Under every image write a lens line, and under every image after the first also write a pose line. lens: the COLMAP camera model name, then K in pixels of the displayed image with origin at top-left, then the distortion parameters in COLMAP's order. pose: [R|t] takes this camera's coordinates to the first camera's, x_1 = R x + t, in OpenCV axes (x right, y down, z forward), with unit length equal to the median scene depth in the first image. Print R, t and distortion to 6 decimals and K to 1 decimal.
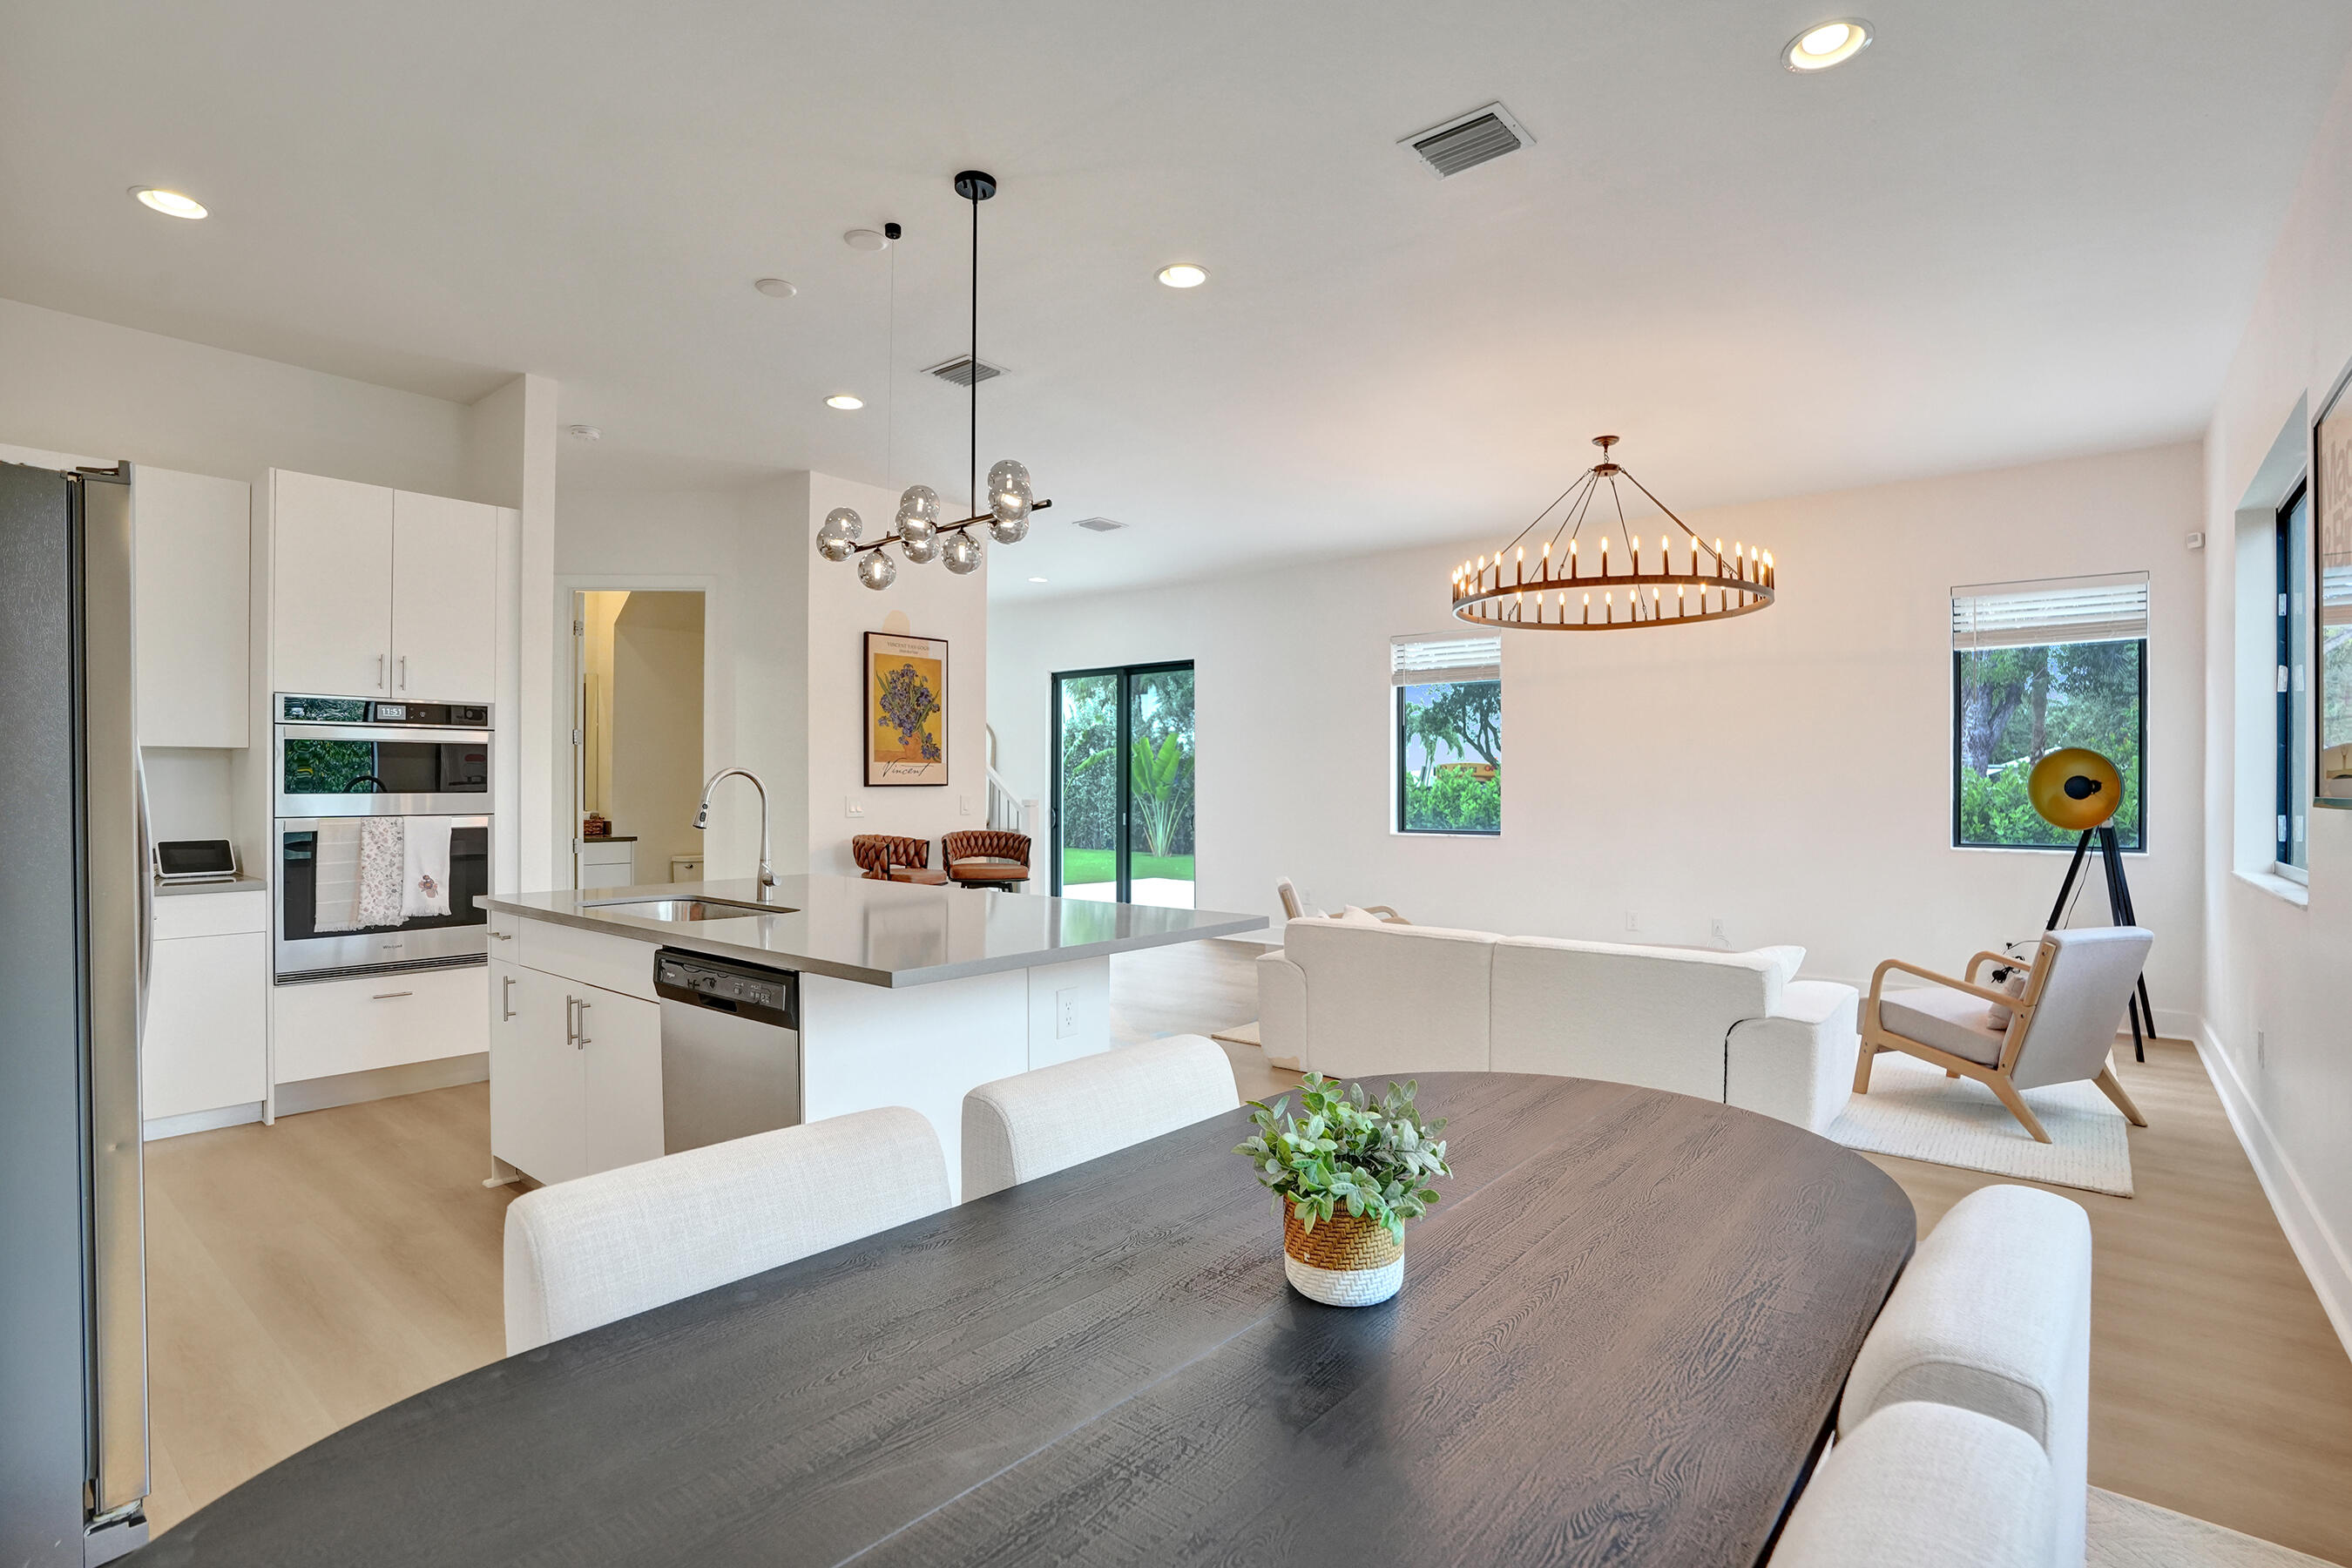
lens RADIAL K [[1091.1, 0, 1184.1], [0, 1091.1, 780.9], [0, 0, 1]] dist [-0.003447, -0.000362]
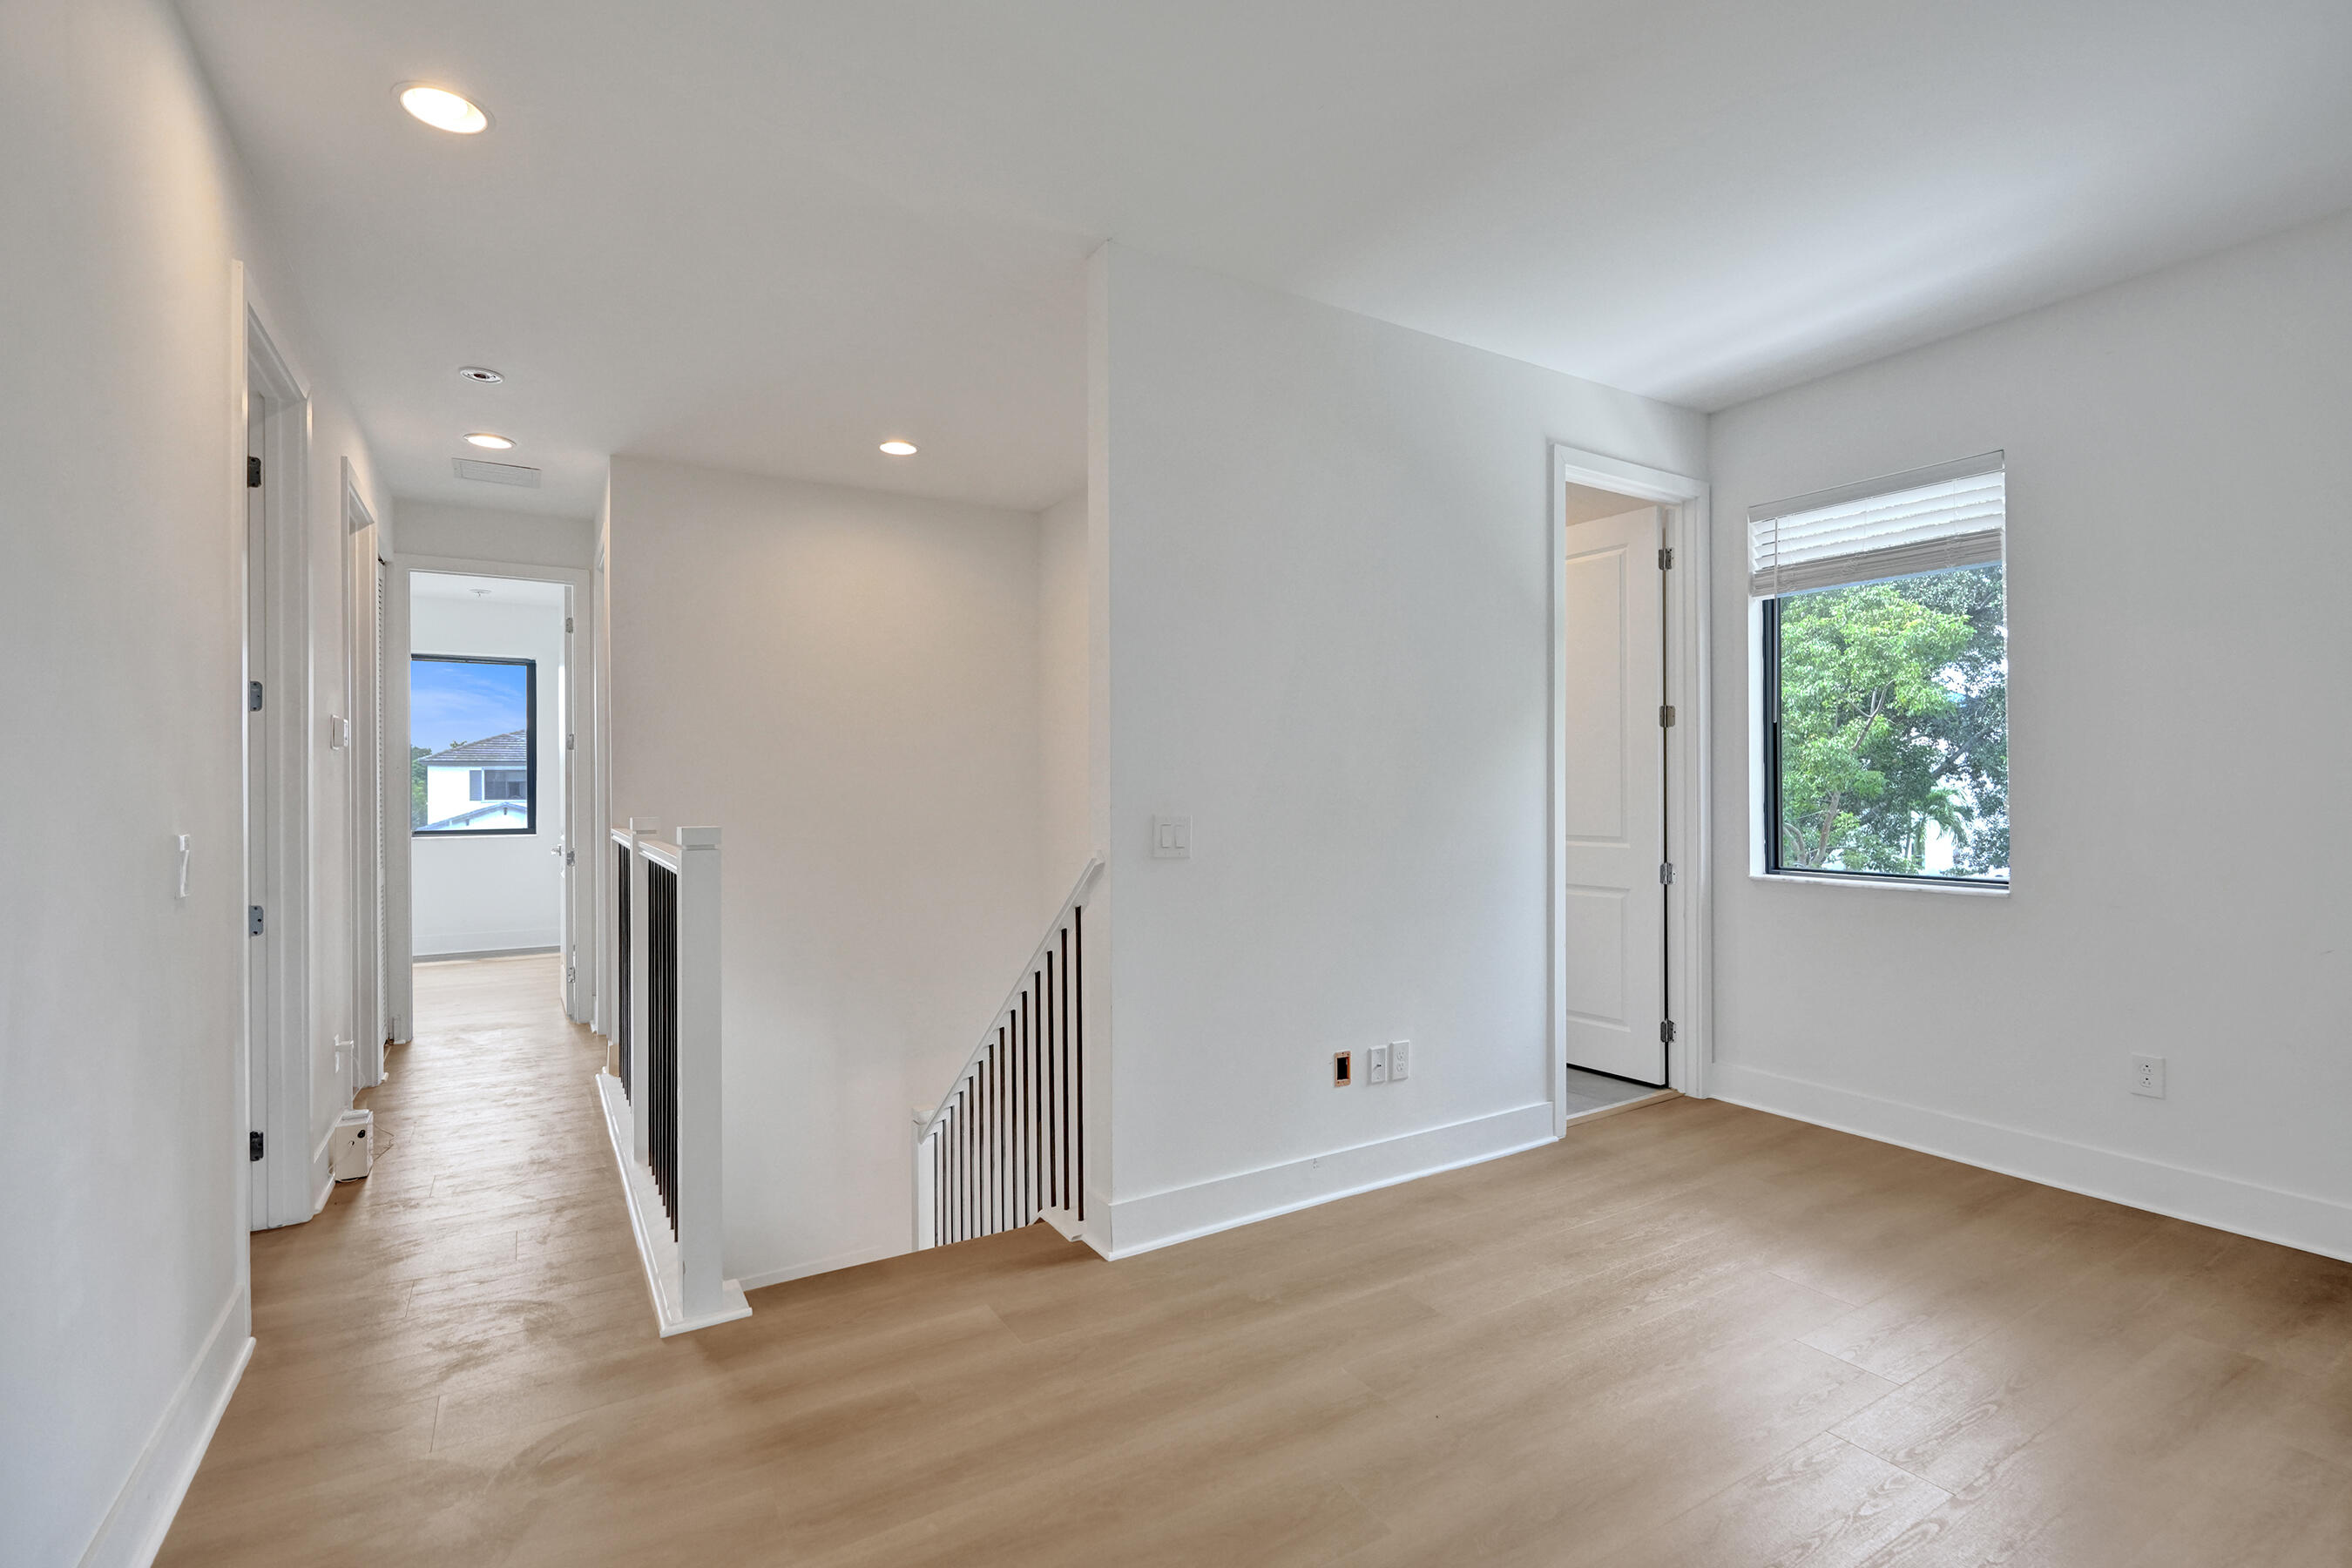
lens RADIAL K [[1091.1, 0, 1176.1], [0, 1091.1, 785.1], [0, 0, 1]] dist [-0.003447, -0.000362]
pose [[0.950197, 0.001801, -0.311645, 0.090334], [-0.001651, 0.999998, 0.000746, 0.002723], [0.311646, -0.000194, 0.950198, 0.412150]]
